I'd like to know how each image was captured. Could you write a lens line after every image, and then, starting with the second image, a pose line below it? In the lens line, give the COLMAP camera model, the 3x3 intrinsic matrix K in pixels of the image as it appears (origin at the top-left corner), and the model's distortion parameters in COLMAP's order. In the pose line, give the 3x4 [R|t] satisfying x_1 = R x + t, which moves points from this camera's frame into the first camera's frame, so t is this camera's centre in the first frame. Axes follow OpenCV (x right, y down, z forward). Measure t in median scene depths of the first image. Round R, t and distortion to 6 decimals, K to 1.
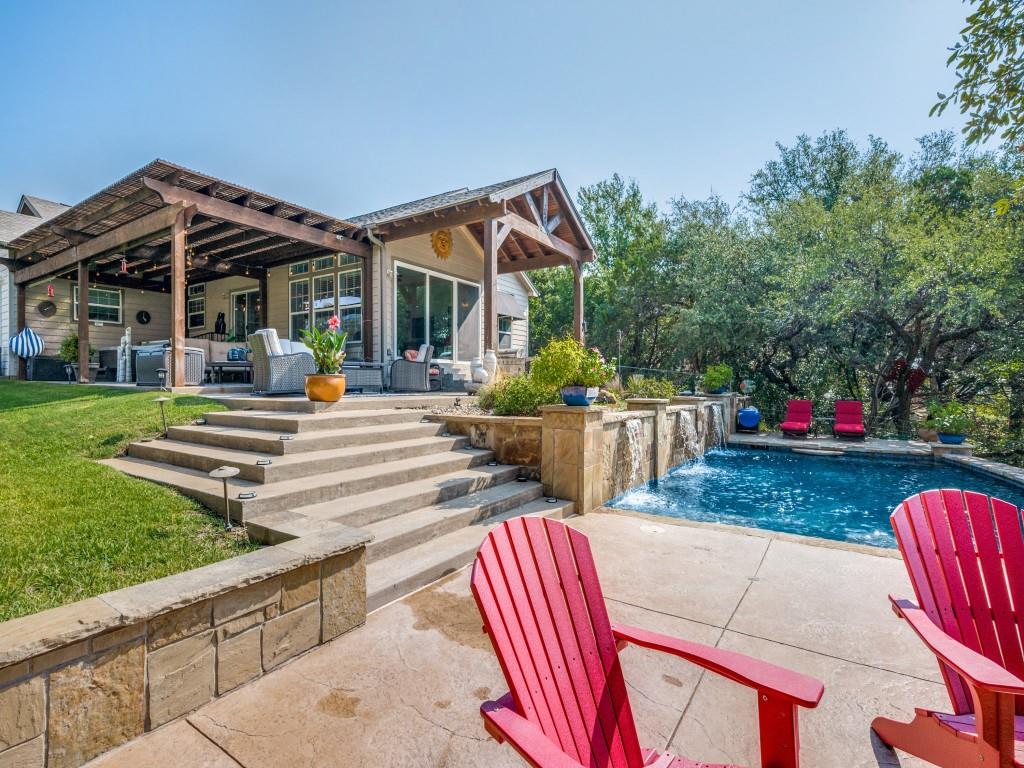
lens RADIAL K [[582.9, 0, 512.0], [0, 582.9, 384.0], [0, 0, 1]] dist [0.001282, 0.000081]
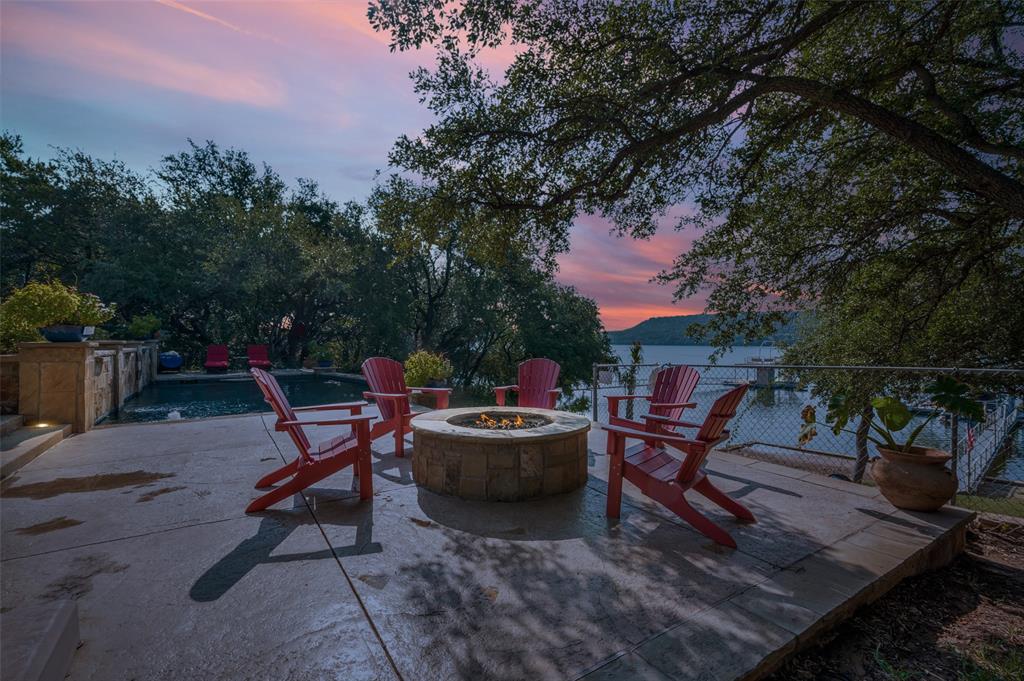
lens RADIAL K [[442.3, 0, 512.0], [0, 442.3, 340.5], [0, 0, 1]] dist [0.000412, 0.000096]
pose [[0.456351, 0.007692, 0.889766, -0.098263], [-0.013743, 0.999904, -0.001596, 0.008869], [-0.889694, -0.011499, 0.456413, -0.062800]]
